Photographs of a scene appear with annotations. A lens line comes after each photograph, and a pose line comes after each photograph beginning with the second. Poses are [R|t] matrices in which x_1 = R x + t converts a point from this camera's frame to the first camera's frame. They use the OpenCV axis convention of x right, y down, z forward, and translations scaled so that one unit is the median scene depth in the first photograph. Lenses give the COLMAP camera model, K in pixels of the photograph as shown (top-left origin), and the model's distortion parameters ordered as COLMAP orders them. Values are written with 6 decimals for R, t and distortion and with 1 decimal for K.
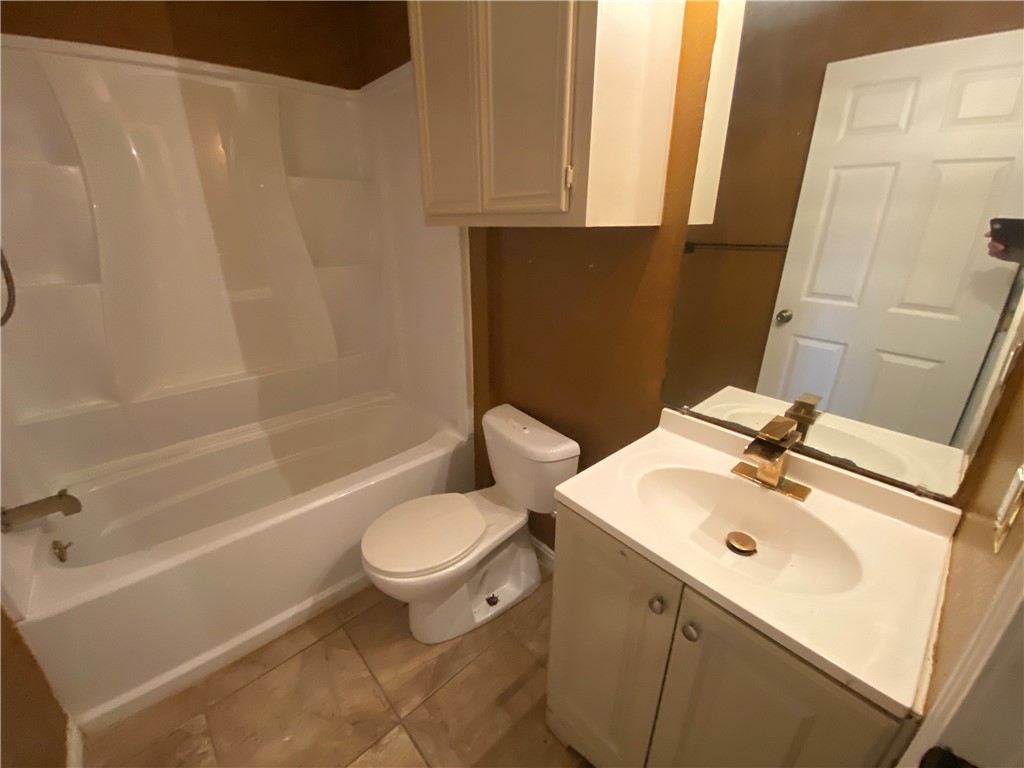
lens RADIAL K [[415.1, 0, 509.6], [0, 415.1, 377.1], [0, 0, 1]] dist [0.011443, -0.014632]
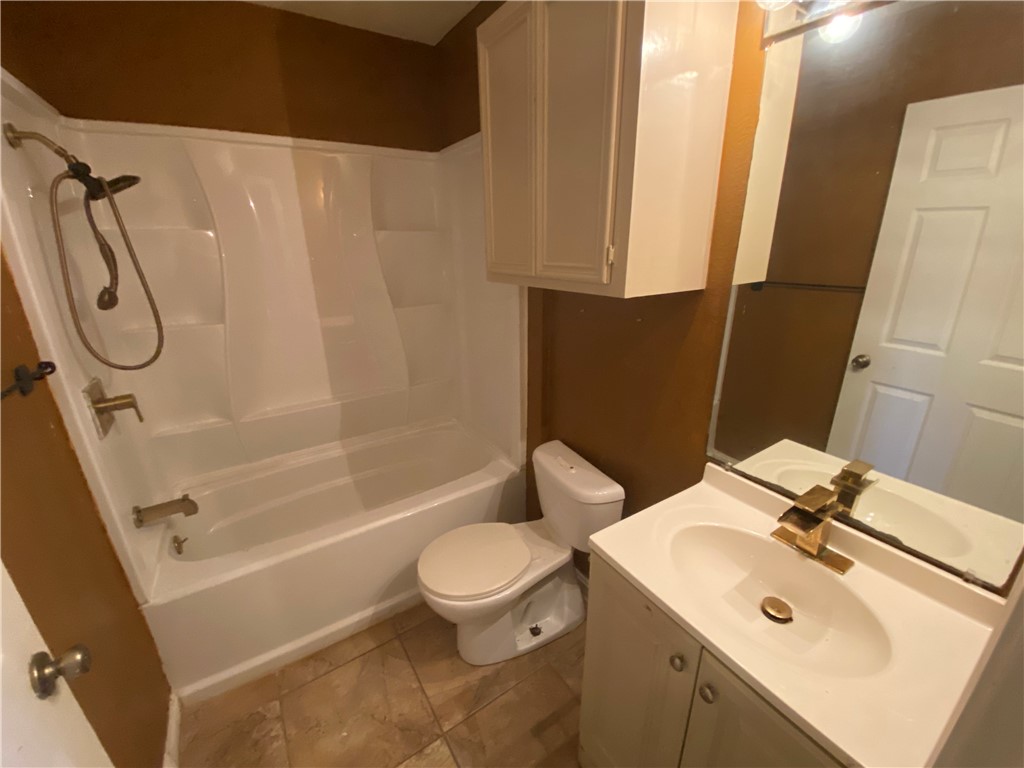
lens RADIAL K [[415.1, 0, 511.4], [0, 415.1, 376.8], [0, 0, 1]] dist [0.011443, -0.014632]
pose [[0.987213, 0.039012, -0.154561, 0.043398], [-0.045330, 0.998266, -0.037565, -0.067408], [0.152827, 0.044091, 0.987269, -0.078389]]
